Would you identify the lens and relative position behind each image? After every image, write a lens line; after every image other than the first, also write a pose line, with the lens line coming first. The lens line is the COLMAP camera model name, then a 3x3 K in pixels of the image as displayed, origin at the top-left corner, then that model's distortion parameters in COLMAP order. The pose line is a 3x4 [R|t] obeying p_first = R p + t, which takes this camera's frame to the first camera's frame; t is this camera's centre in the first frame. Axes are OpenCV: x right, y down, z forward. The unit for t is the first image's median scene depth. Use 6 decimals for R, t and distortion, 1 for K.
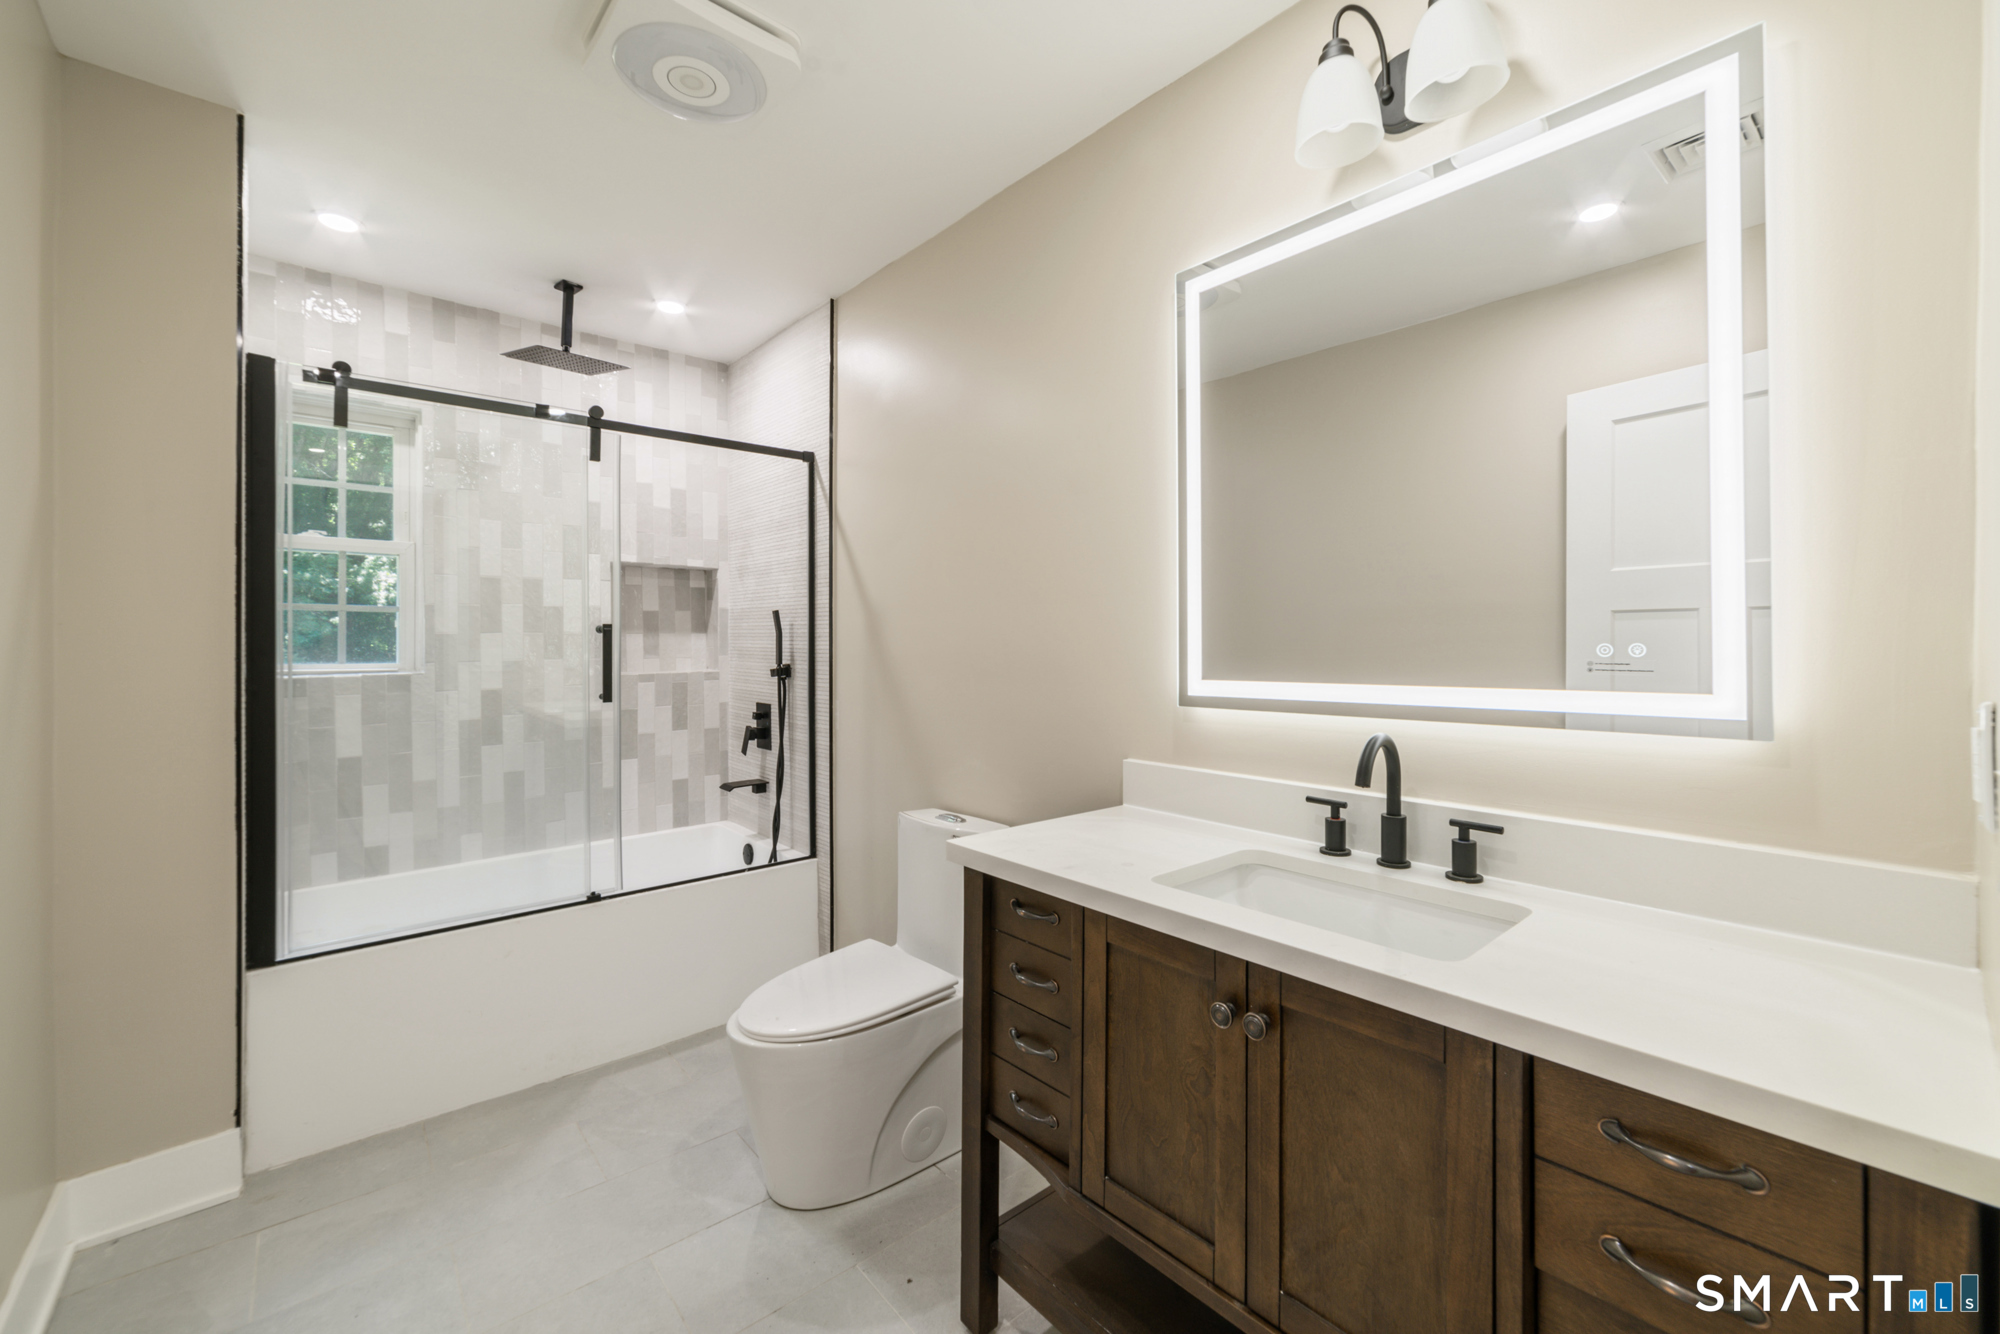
lens RADIAL K [[781.0, 0, 998.9], [0, 781.0, 652.2], [0, 0, 1]] dist [-0.002340, 0.002041]
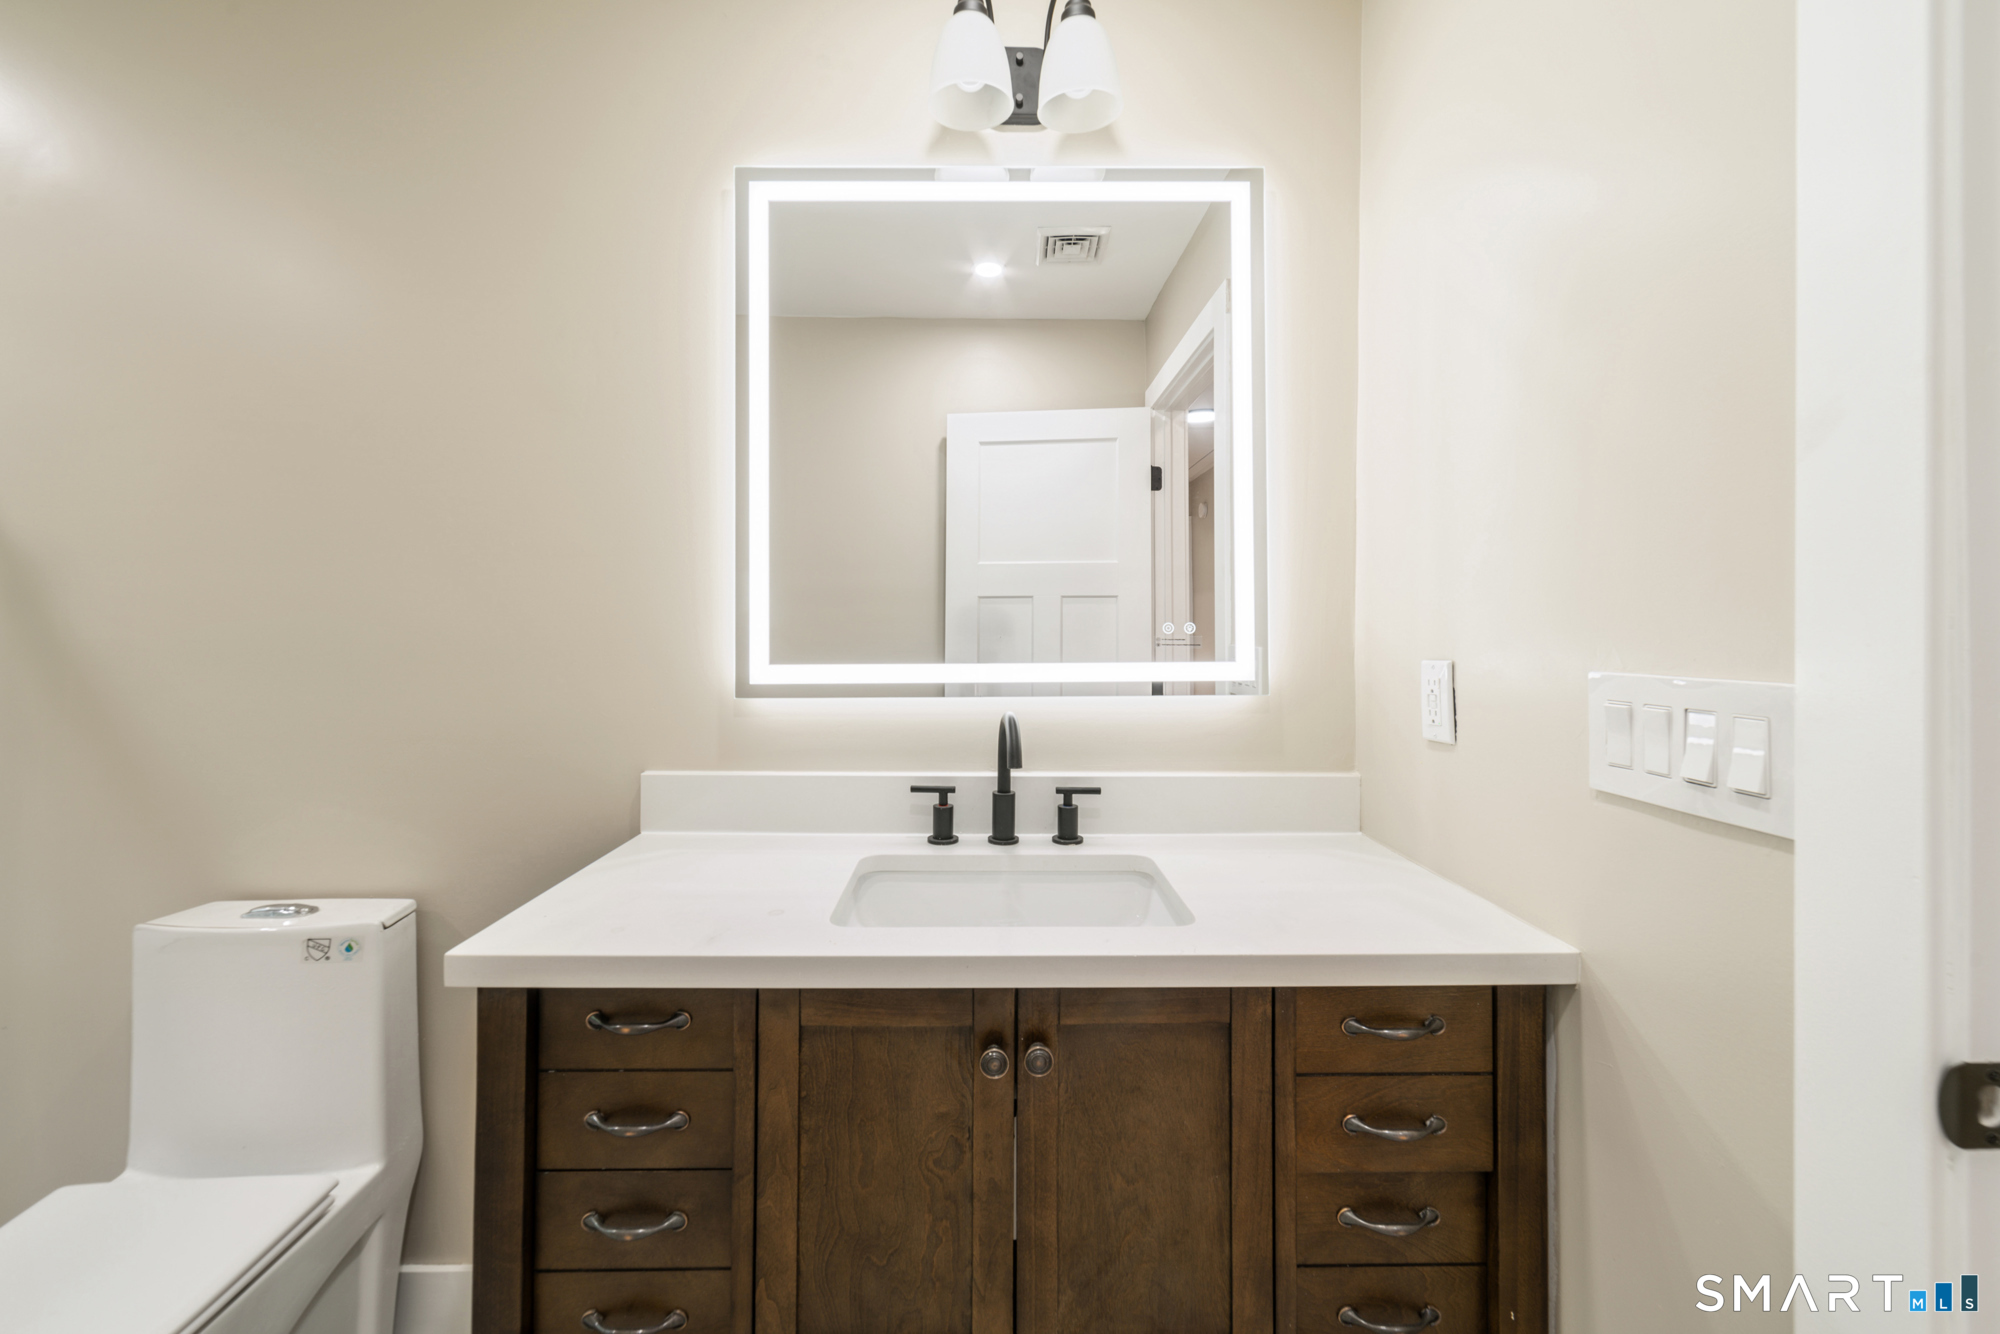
lens RADIAL K [[781.0, 0, 981.2], [0, 781.0, 629.0], [0, 0, 1]] dist [-0.002340, 0.002041]
pose [[0.659825, 0.001221, 0.751418, -0.293127], [0.003726, 0.999981, -0.004897, 0.002468], [-0.751410, 0.006031, 0.659808, 0.375985]]
